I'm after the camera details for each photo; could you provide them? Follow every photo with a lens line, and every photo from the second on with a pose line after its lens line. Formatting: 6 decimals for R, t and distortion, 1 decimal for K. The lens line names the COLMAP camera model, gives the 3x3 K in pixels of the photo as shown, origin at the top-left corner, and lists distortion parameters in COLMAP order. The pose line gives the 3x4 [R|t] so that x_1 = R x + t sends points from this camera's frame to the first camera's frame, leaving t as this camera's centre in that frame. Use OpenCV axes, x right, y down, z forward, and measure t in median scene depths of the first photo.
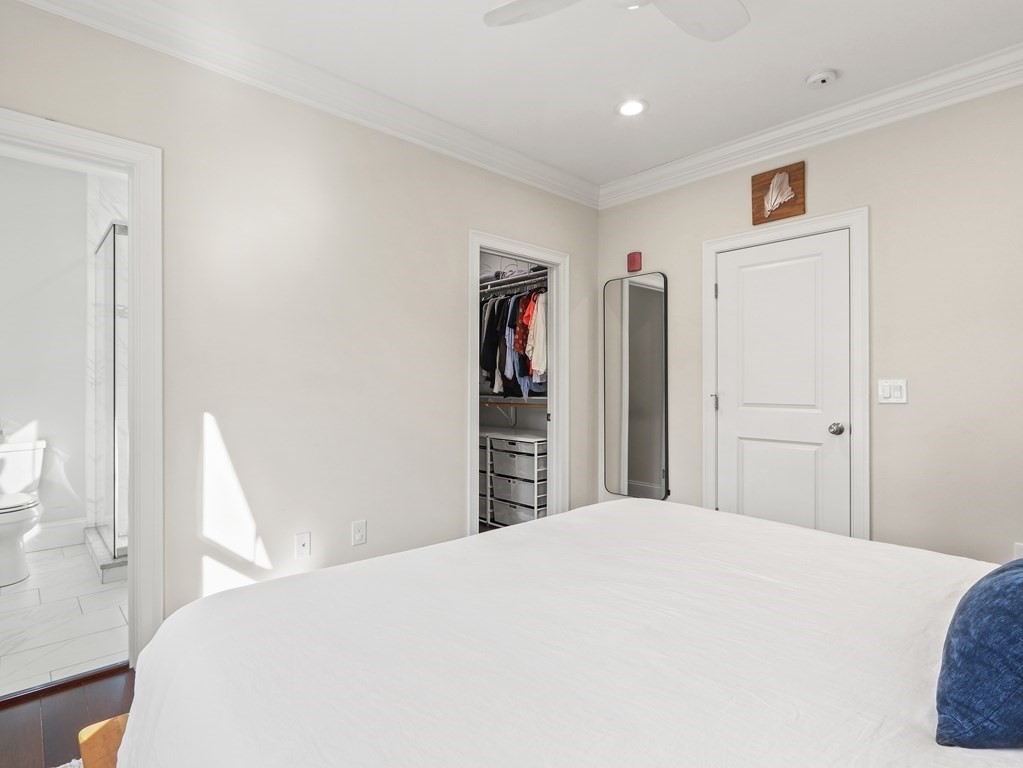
lens RADIAL K [[531.7, 0, 507.2], [0, 531.7, 389.6], [0, 0, 1]] dist [0.000242, -0.000305]
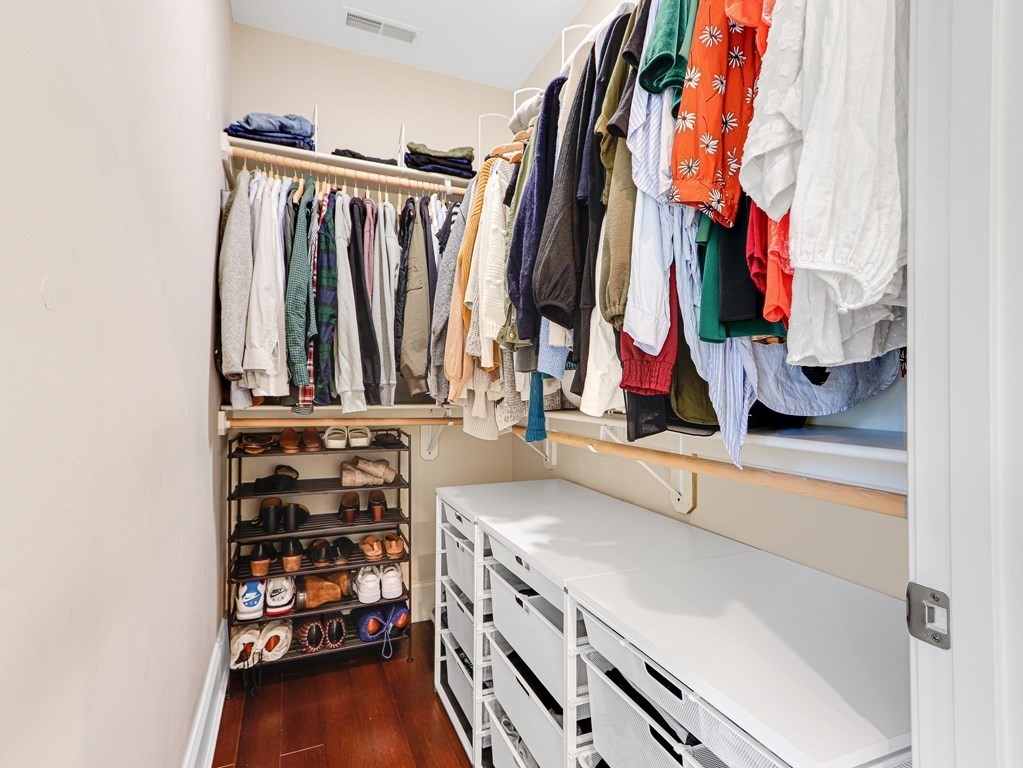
lens RADIAL K [[531.7, 0, 507.2], [0, 531.7, 389.6], [0, 0, 1]] dist [0.000242, -0.000305]
pose [[0.945378, 0.000424, -0.325977, 0.019679], [-0.000468, 1.000000, -0.000056, -0.005923], [0.325977, 0.000206, 0.945378, 0.832307]]
